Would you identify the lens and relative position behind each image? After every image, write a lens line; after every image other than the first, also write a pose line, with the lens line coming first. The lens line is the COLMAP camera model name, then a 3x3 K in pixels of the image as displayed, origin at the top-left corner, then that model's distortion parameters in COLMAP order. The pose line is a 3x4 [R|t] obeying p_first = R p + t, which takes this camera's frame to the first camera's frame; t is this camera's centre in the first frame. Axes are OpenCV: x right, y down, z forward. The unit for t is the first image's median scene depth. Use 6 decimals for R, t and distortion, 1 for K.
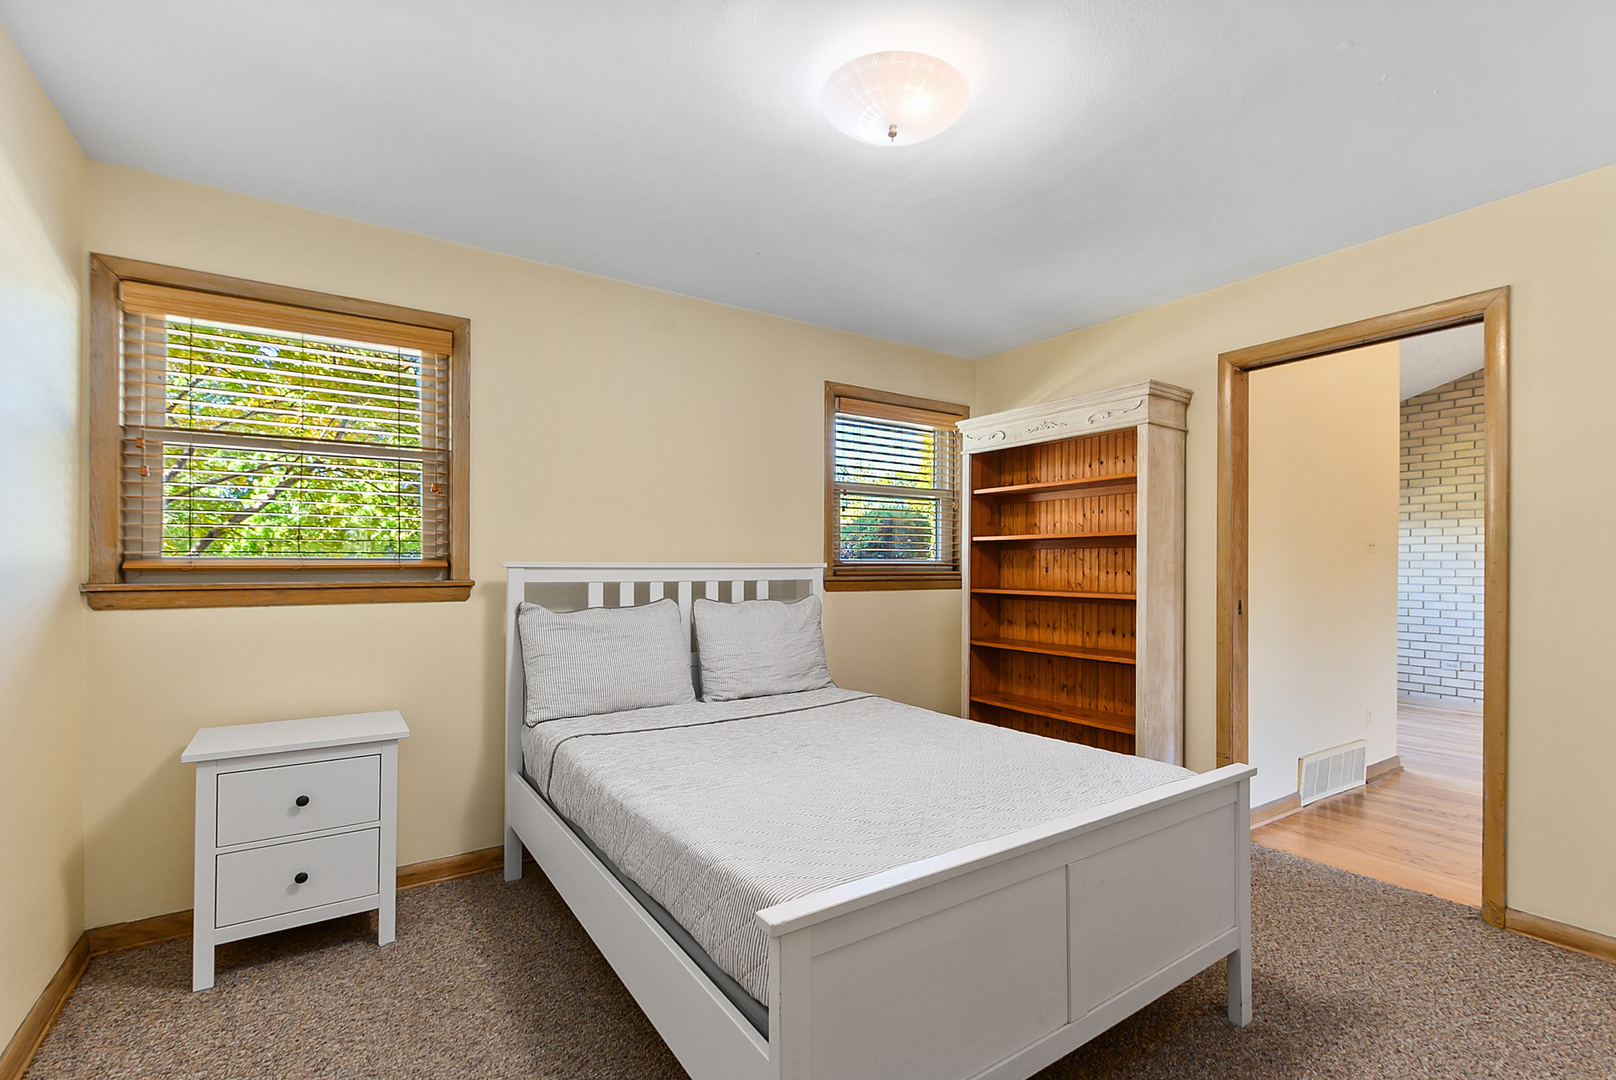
lens RADIAL K [[711.1, 0, 821.4], [0, 711.1, 563.3], [0, 0, 1]] dist [0.011484, -0.007516]
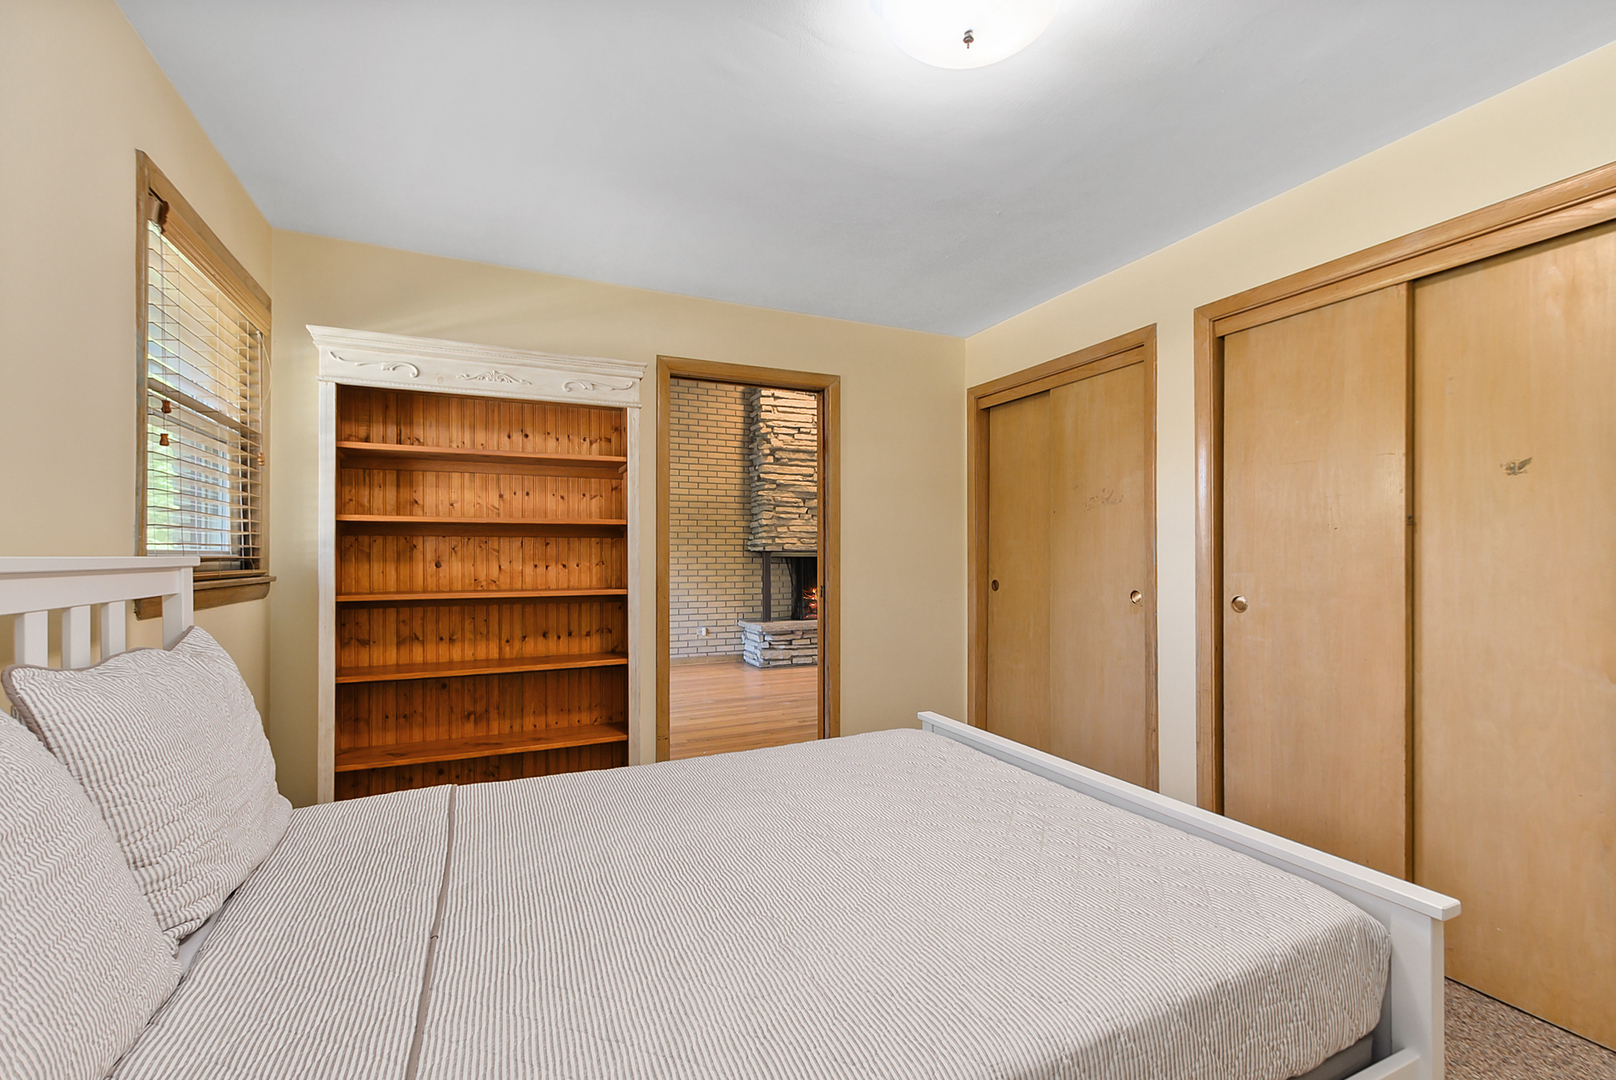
lens RADIAL K [[711.1, 0, 810.4], [0, 711.1, 551.2], [0, 0, 1]] dist [0.011484, -0.007516]
pose [[0.172752, 0.005258, 0.984951, -0.363274], [0.000922, 0.999984, -0.005500, 0.000094], [-0.984965, 0.001859, 0.172744, 0.504589]]
